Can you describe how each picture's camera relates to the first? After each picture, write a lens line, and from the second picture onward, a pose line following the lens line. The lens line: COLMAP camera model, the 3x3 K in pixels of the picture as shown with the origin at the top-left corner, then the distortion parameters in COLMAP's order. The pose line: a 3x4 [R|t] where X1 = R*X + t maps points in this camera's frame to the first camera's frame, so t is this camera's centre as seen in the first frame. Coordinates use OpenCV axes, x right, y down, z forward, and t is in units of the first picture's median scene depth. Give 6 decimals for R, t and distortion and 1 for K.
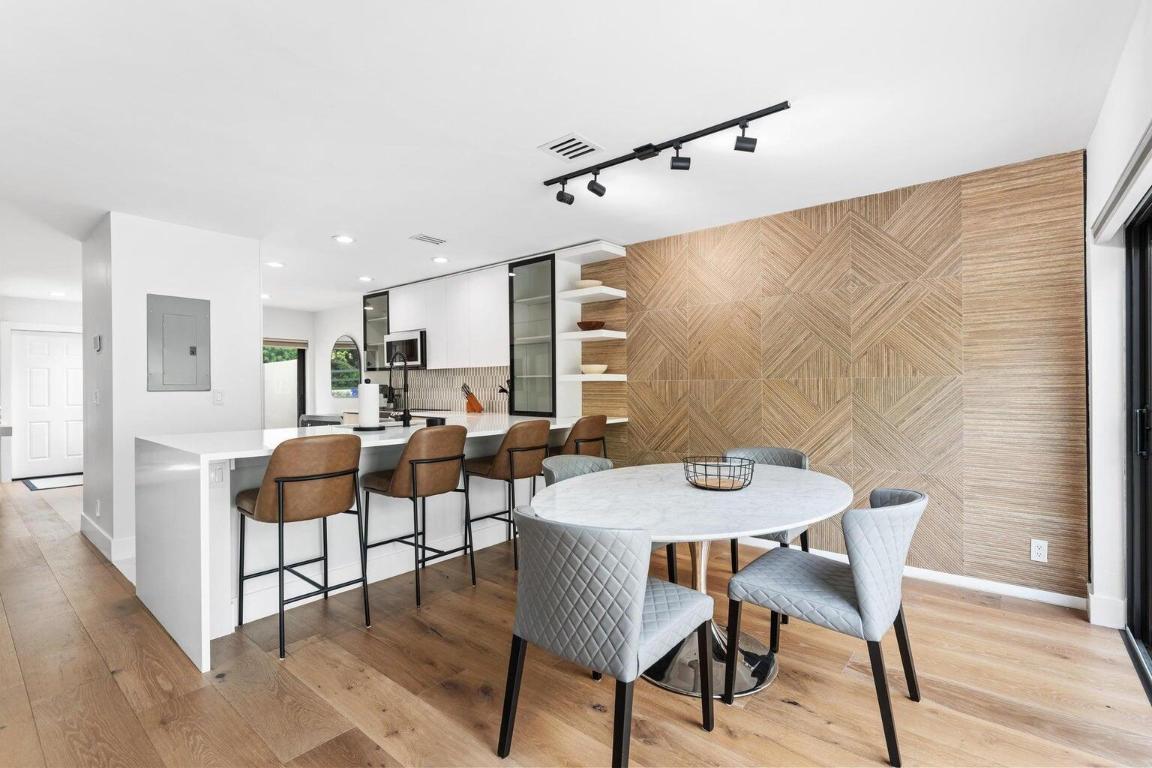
lens RADIAL K [[522.9, 0, 576.8], [0, 522.9, 387.6], [0, 0, 1]] dist [-0.002588, -0.000296]
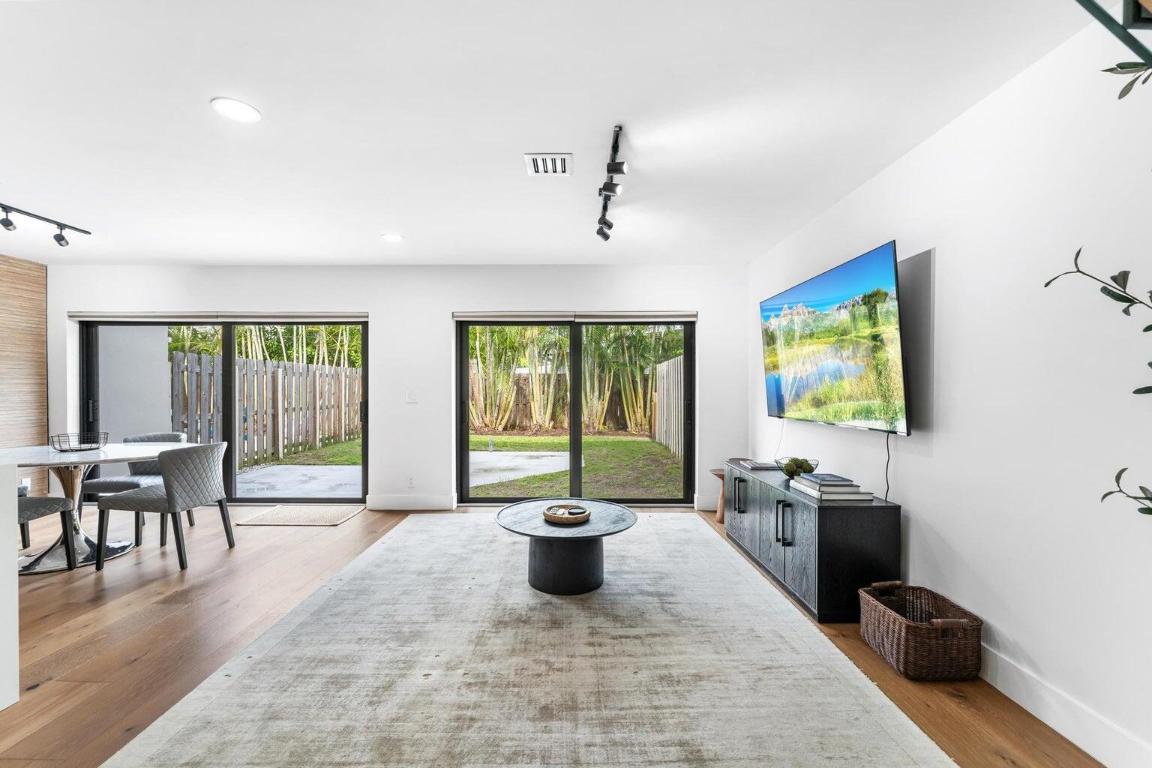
lens RADIAL K [[477.0, 0, 574.8], [0, 477.0, 388.4], [0, 0, 1]] dist [-0.000898, -0.000269]
pose [[-0.632710, 0.003232, 0.774382, -1.054024], [0.005048, 0.999987, -0.000048, 0.000559], [-0.774372, 0.003879, -0.632719, 0.408102]]
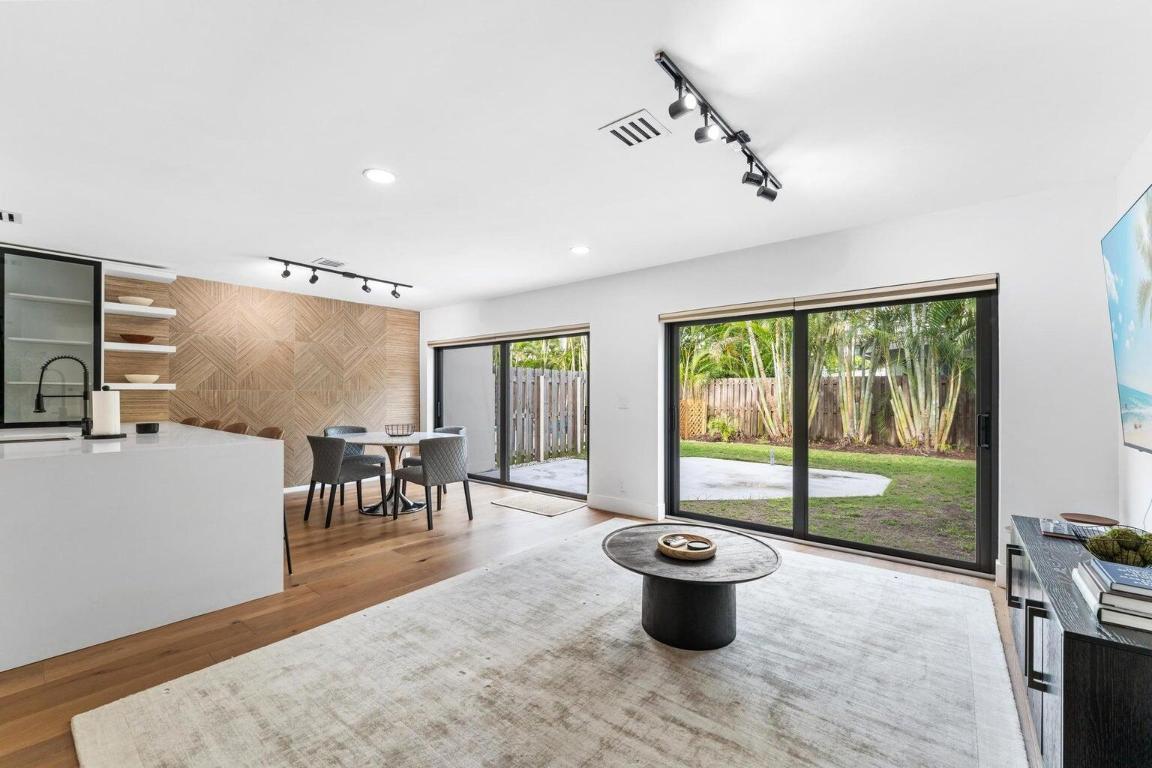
lens RADIAL K [[476.1, 0, 573.7], [0, 476.1, 391.8], [0, 0, 1]] dist [-0.001718, -0.000299]
pose [[0.003361, 0.008206, 0.999961, -1.080563], [0.002241, 0.999964, -0.008213, 0.002712], [-0.999992, 0.002268, 0.003343, 0.100164]]
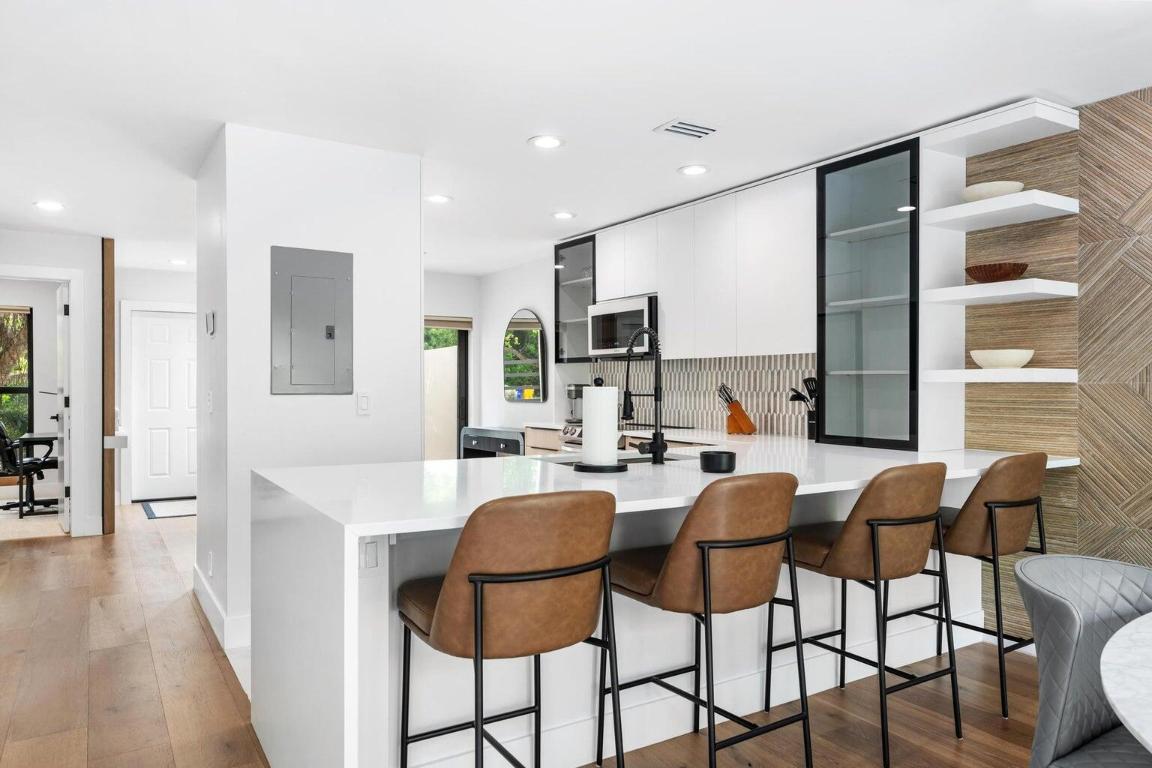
lens RADIAL K [[770.4, 0, 577.7], [0, 770.4, 391.0], [0, 0, 1]] dist [-0.001893, -0.001234]
pose [[0.949508, 0.009979, -0.313584, -0.139051], [-0.008034, 0.999940, 0.007496, -0.006927], [0.313639, -0.004598, 0.949531, 0.183443]]
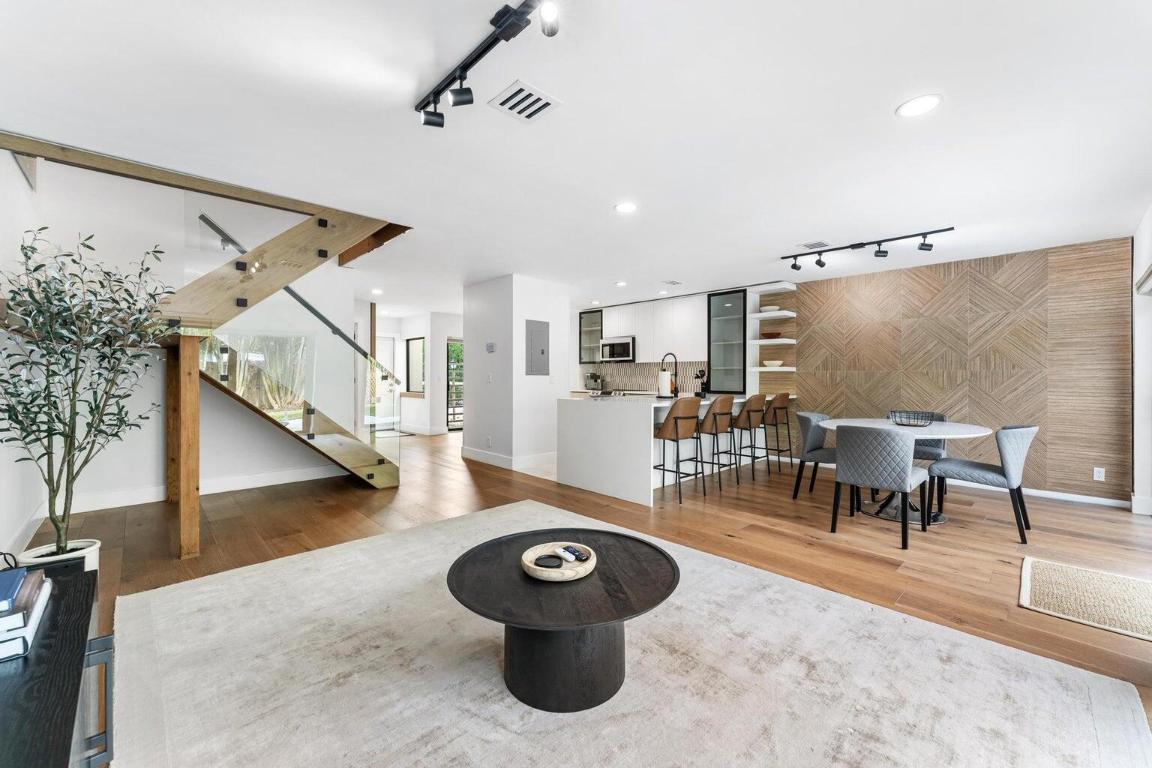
lens RADIAL K [[463.1, 0, 577.7], [0, 463.1, 377.9], [0, 0, 1]] dist [0.001229, 0.000195]
pose [[0.992533, 0.009418, -0.121610, -0.418962], [-0.009416, 0.999955, 0.000597, 0.012877], [0.121611, 0.000553, 0.992578, -0.478592]]
